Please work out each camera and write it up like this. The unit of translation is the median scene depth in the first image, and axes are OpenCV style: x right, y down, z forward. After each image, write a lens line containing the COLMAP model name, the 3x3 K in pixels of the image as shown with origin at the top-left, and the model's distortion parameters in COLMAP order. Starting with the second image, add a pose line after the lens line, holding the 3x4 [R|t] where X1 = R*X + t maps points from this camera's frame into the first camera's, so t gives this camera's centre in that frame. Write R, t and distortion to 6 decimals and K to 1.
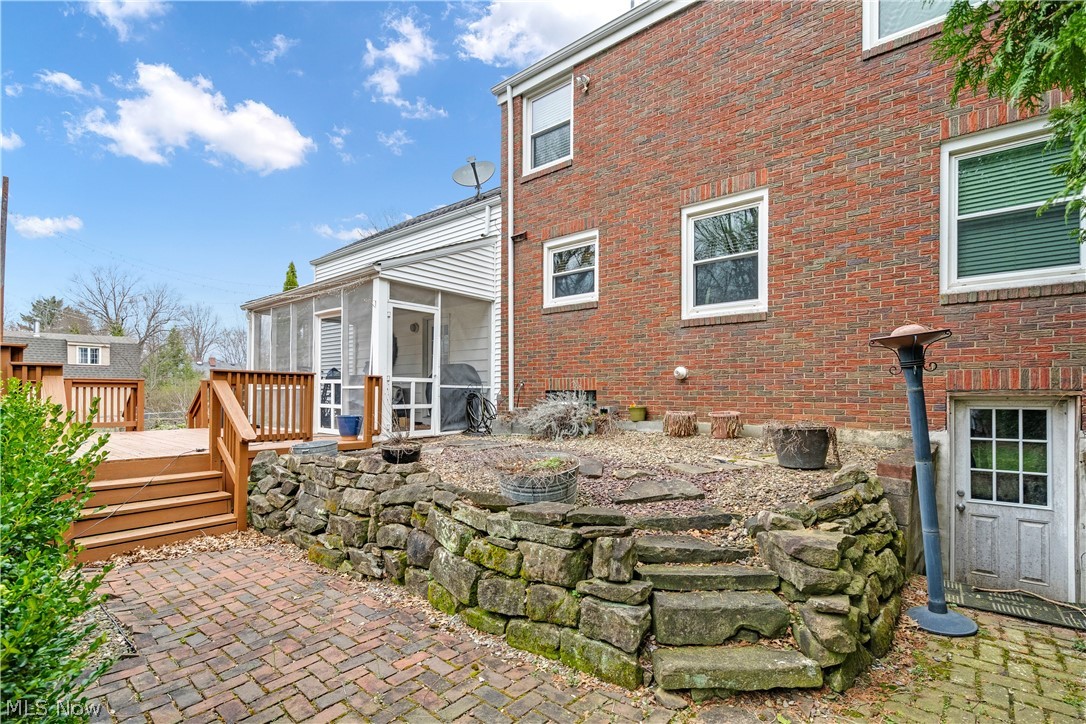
lens RADIAL K [[504.4, 0, 538.6], [0, 504.4, 393.9], [0, 0, 1]] dist [-0.002944, 0.001822]
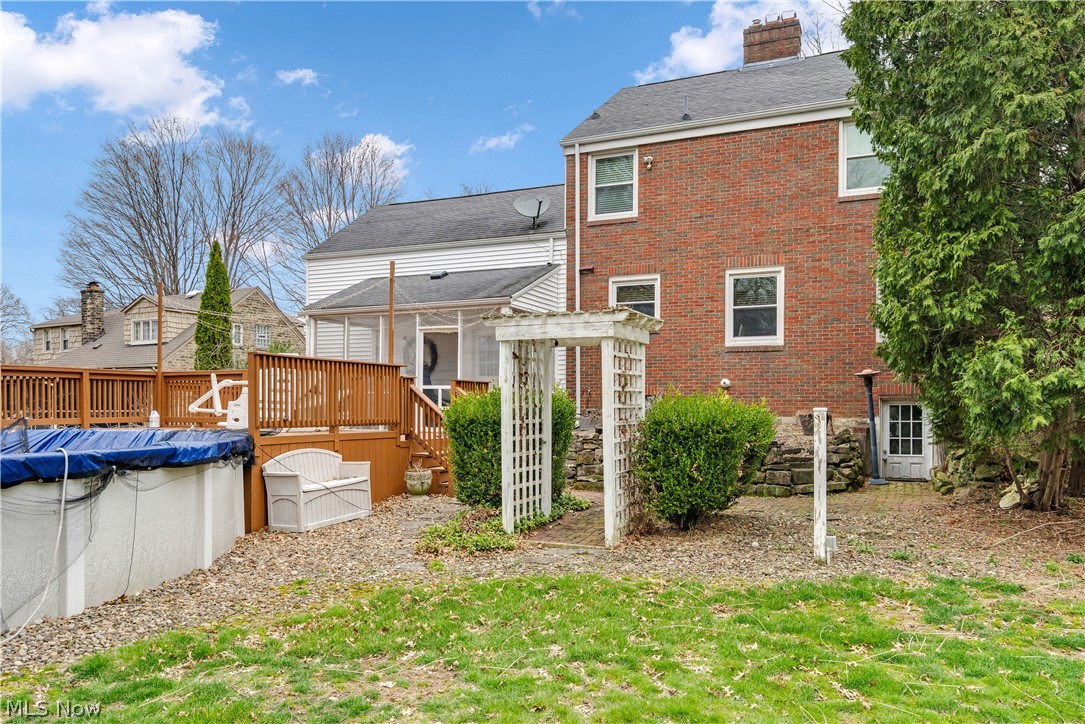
lens RADIAL K [[763.4, 0, 580.3], [0, 763.4, 411.5], [0, 0, 1]] dist [0.026322, 0.002637]
pose [[0.950977, -0.004119, 0.309233, -0.861868], [0.001204, 0.999953, 0.009617, 0.019680], [-0.309258, -0.008774, 0.950938, -1.045522]]
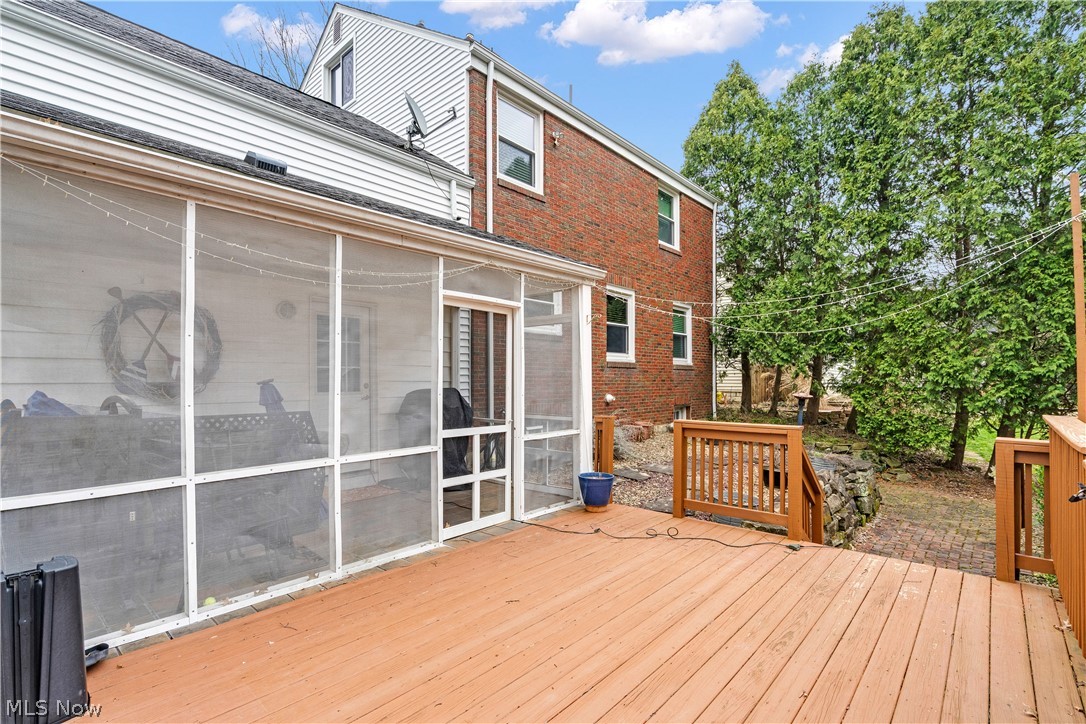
lens RADIAL K [[504.4, 0, 552.8], [0, 504.4, 379.6], [0, 0, 1]] dist [-0.002944, 0.001822]
pose [[0.015630, -0.004419, 0.999868, -1.257918], [-0.000379, 0.999990, 0.004426, -0.108913], [-0.999878, -0.000448, 0.015628, 1.220328]]
